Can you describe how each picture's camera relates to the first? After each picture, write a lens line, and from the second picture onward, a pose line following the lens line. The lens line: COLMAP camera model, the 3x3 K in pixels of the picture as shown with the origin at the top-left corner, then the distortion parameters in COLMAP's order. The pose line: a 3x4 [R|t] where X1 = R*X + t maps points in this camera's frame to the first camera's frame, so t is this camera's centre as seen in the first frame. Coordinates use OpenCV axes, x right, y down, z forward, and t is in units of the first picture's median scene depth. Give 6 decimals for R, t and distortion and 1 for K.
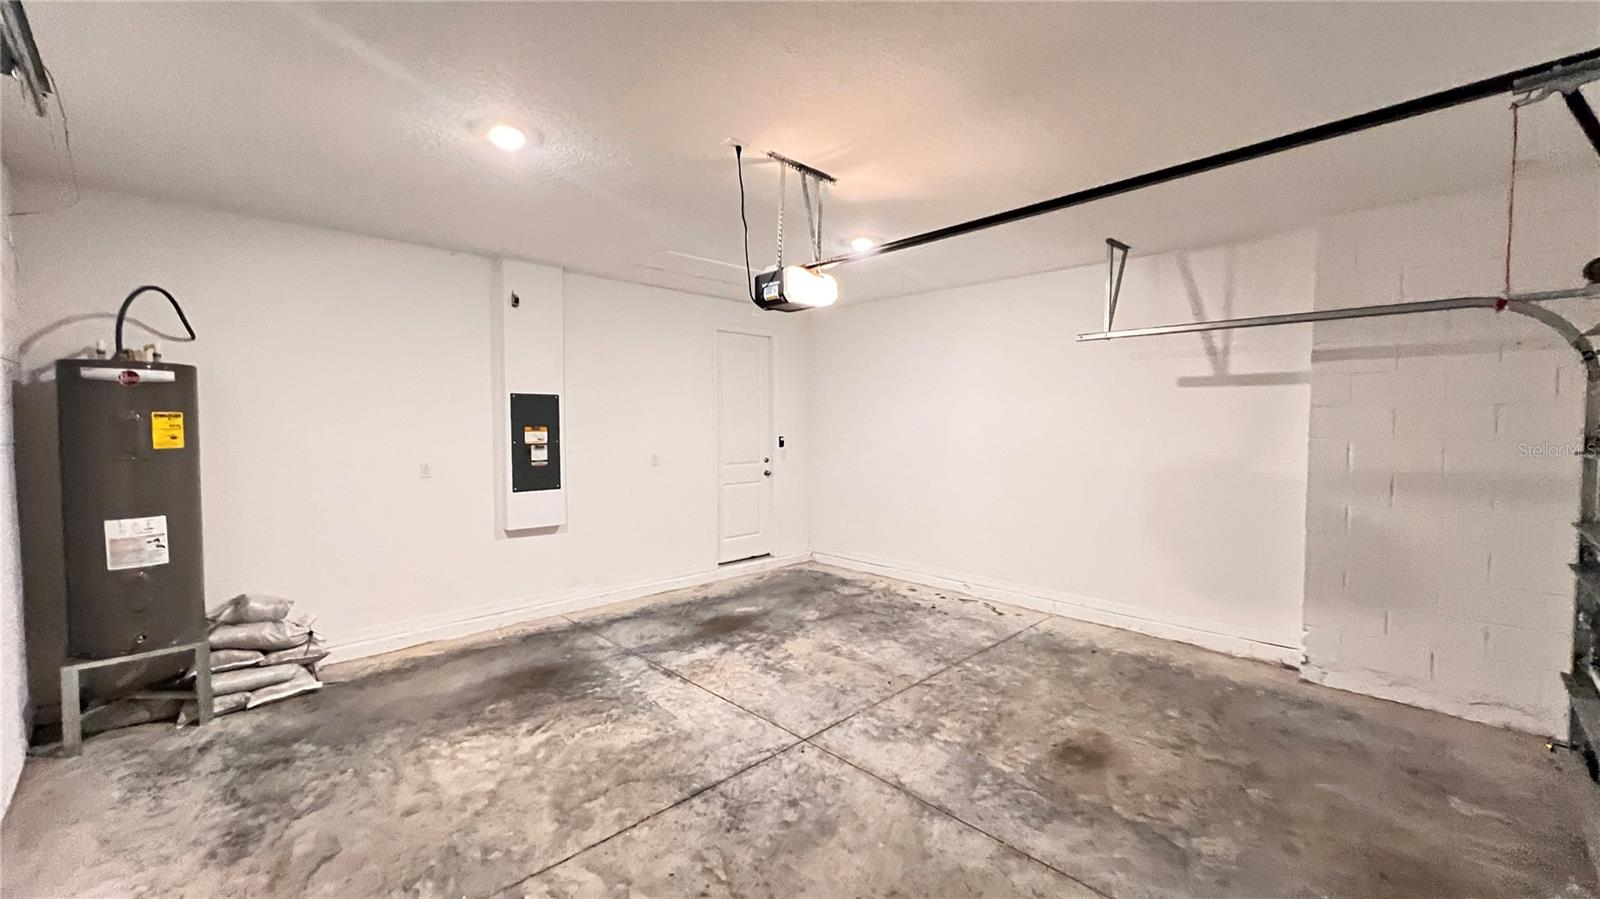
lens RADIAL K [[638.3, 0, 797.9], [0, 638.3, 448.1], [0, 0, 1]] dist [0.002259, -0.000418]
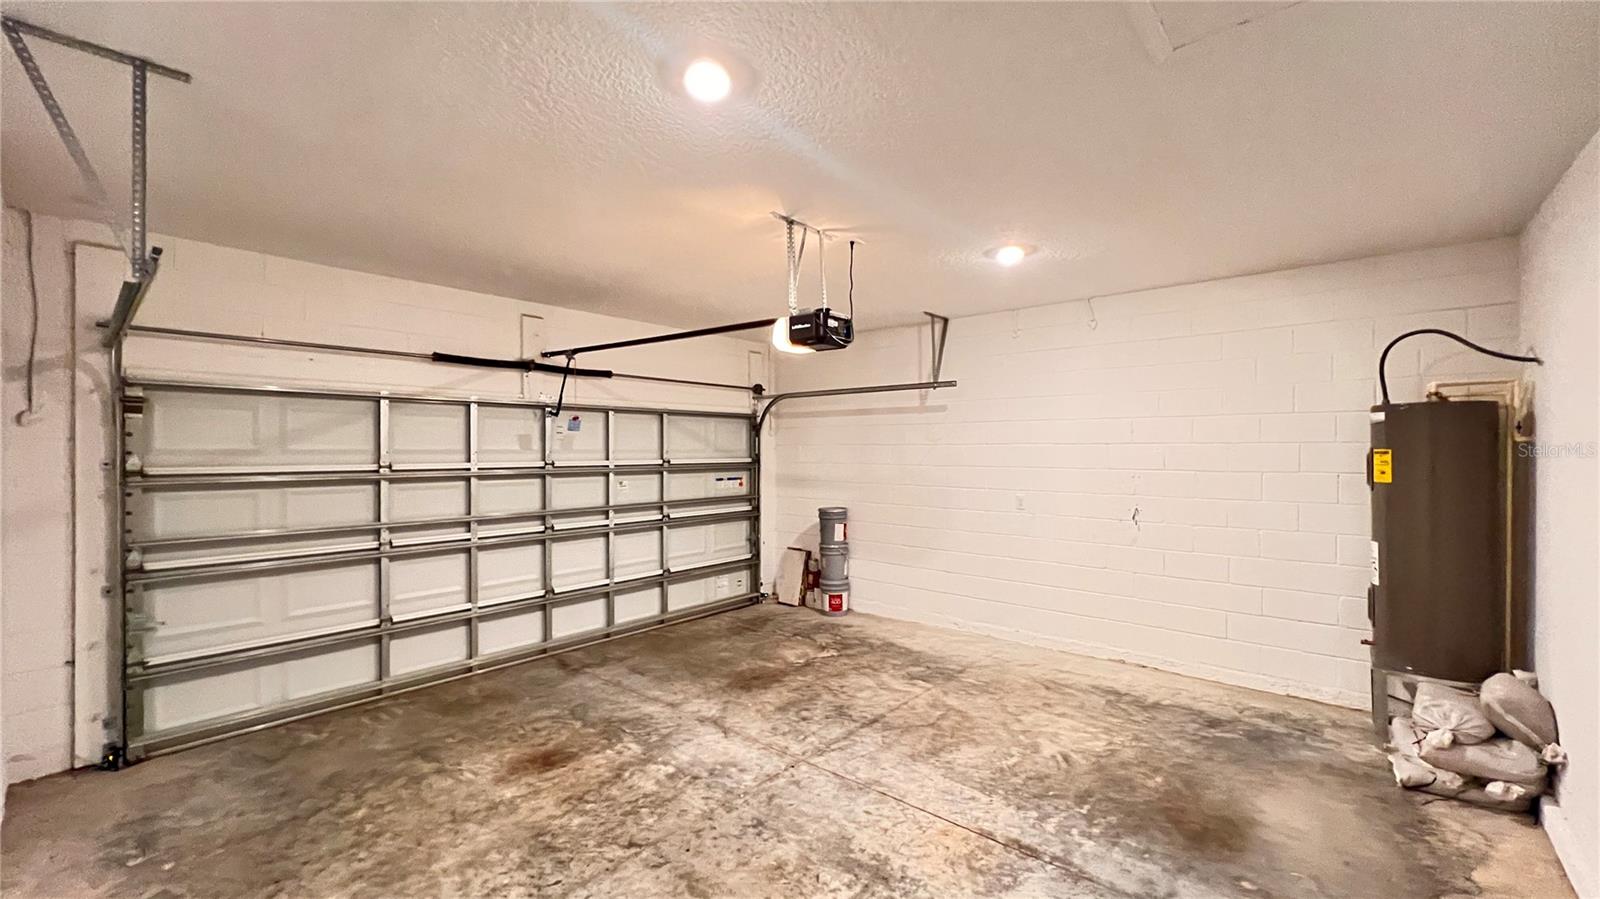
lens RADIAL K [[638.3, 0, 803.1], [0, 638.3, 449.1], [0, 0, 1]] dist [0.002259, -0.000418]
pose [[-0.996870, -0.001813, -0.079032, 0.095412], [-0.005302, 0.999019, 0.043963, -0.101972], [0.078874, 0.044245, -0.995902, 2.065072]]
